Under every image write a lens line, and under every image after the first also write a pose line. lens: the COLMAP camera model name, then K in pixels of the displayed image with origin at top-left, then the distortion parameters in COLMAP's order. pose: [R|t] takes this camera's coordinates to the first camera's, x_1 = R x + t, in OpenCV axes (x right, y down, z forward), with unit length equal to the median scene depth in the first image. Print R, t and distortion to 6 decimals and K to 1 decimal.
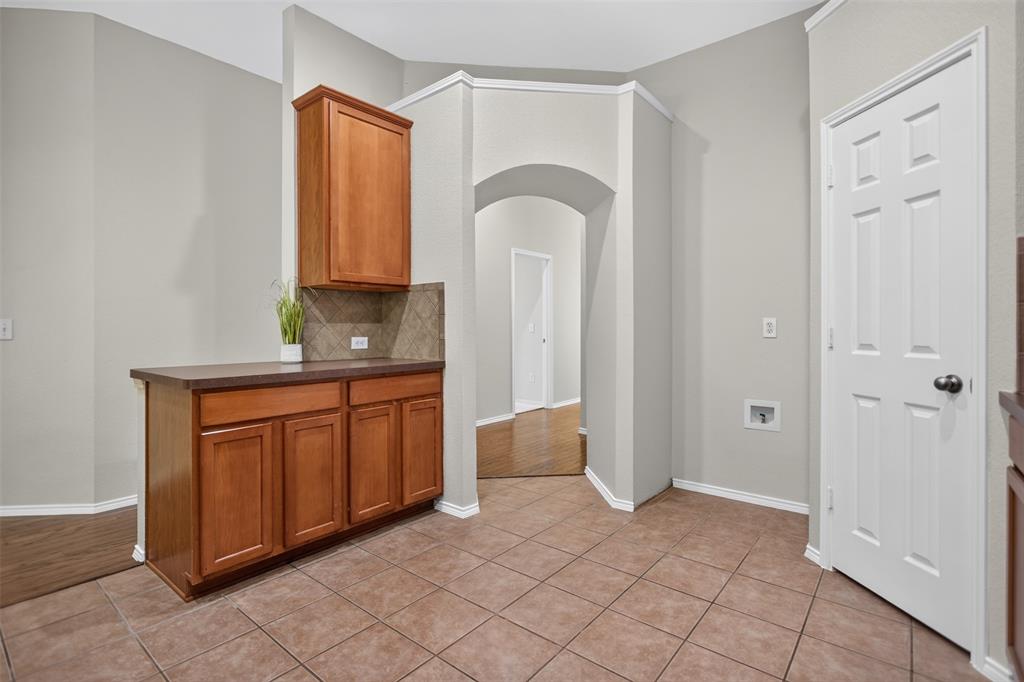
lens RADIAL K [[490.2, 0, 511.3], [0, 490.2, 324.6], [0, 0, 1]] dist [-0.001893, -0.000235]
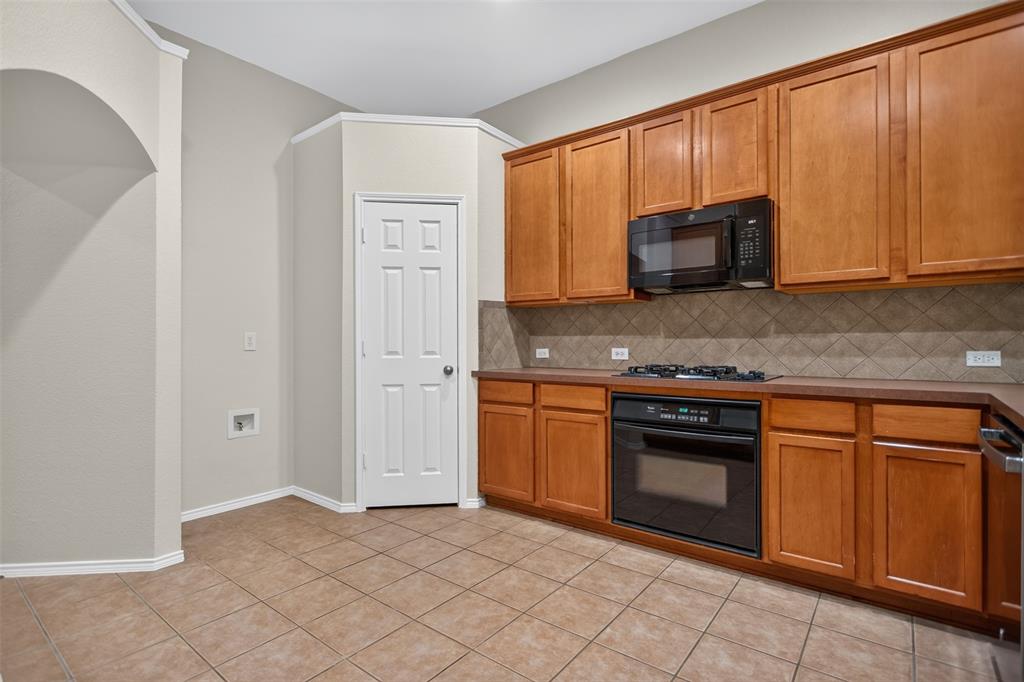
lens RADIAL K [[493.8, 0, 506.8], [0, 493.8, 335.8], [0, 0, 1]] dist [-0.003151, 0.000613]
pose [[-0.012454, 0.011362, 0.999858, -0.833872], [-0.004904, 0.999923, -0.011424, 0.005668], [-0.999910, -0.005046, -0.012397, 0.631982]]
